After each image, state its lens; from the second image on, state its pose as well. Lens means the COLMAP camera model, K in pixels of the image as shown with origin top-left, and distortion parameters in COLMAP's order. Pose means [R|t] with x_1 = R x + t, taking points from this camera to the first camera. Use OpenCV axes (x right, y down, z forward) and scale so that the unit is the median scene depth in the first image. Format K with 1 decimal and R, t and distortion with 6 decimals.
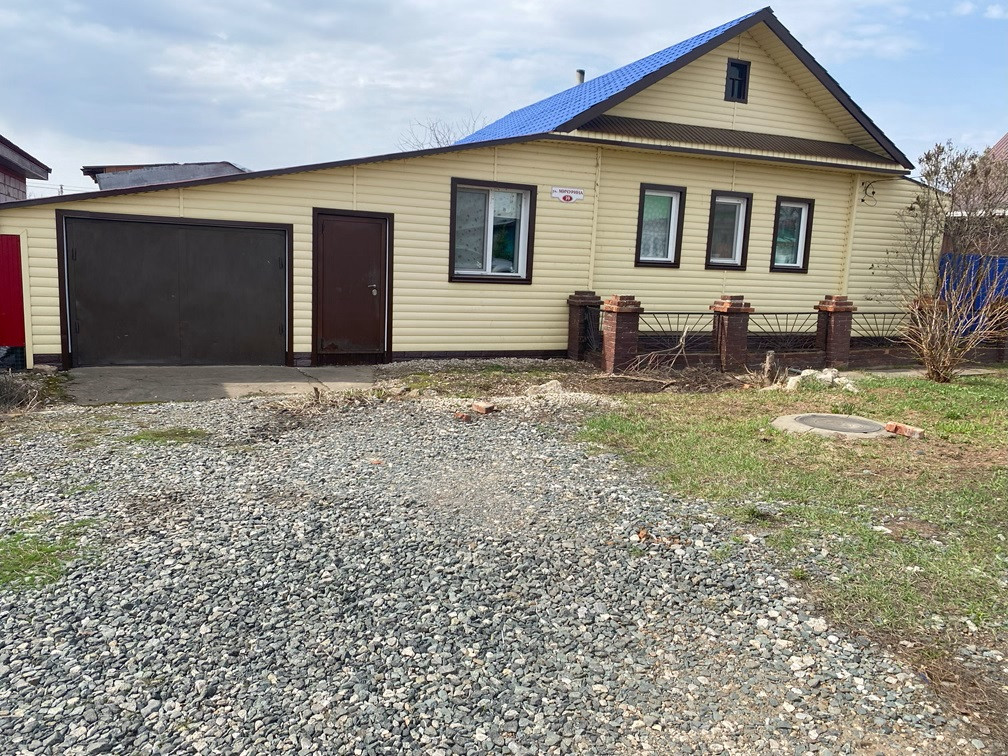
lens RADIAL K [[789.4, 0, 508.2], [0, 789.4, 378.9], [0, 0, 1]] dist [0.043089, -0.018139]
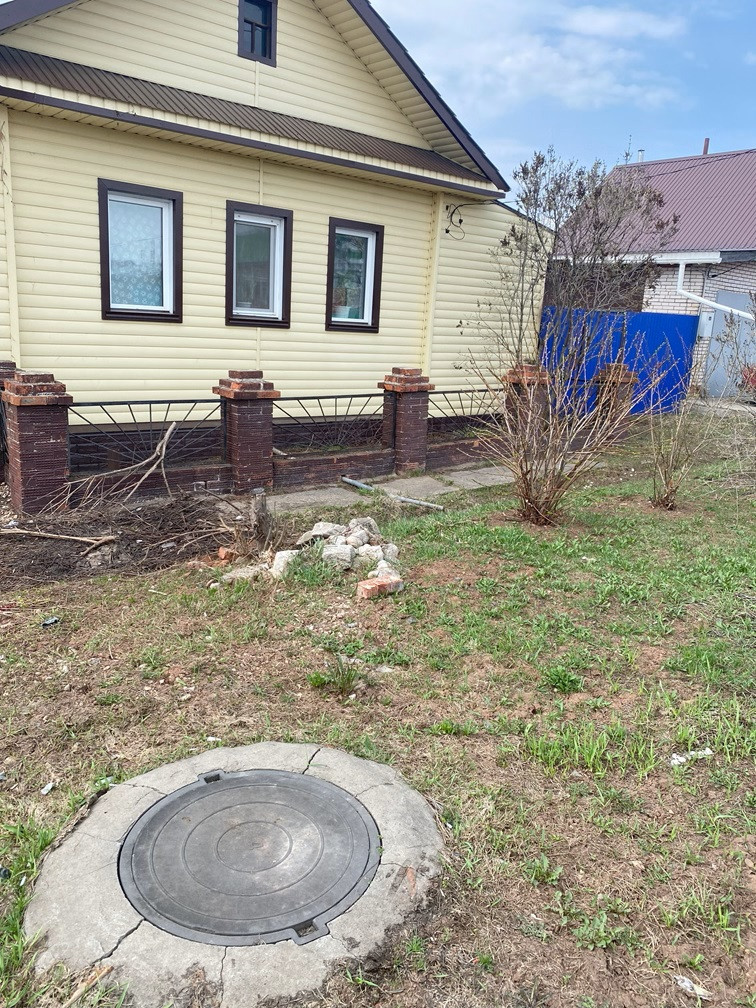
lens RADIAL K [[789.4, 0, 377.1], [0, 789.4, 503.6], [0, 0, 1]] dist [0.043089, -0.018139]
pose [[0.958809, -0.054579, 0.278760, 0.178844], [0.027693, 0.994653, 0.099492, -0.053106], [-0.282699, -0.087674, 0.955193, 0.322426]]
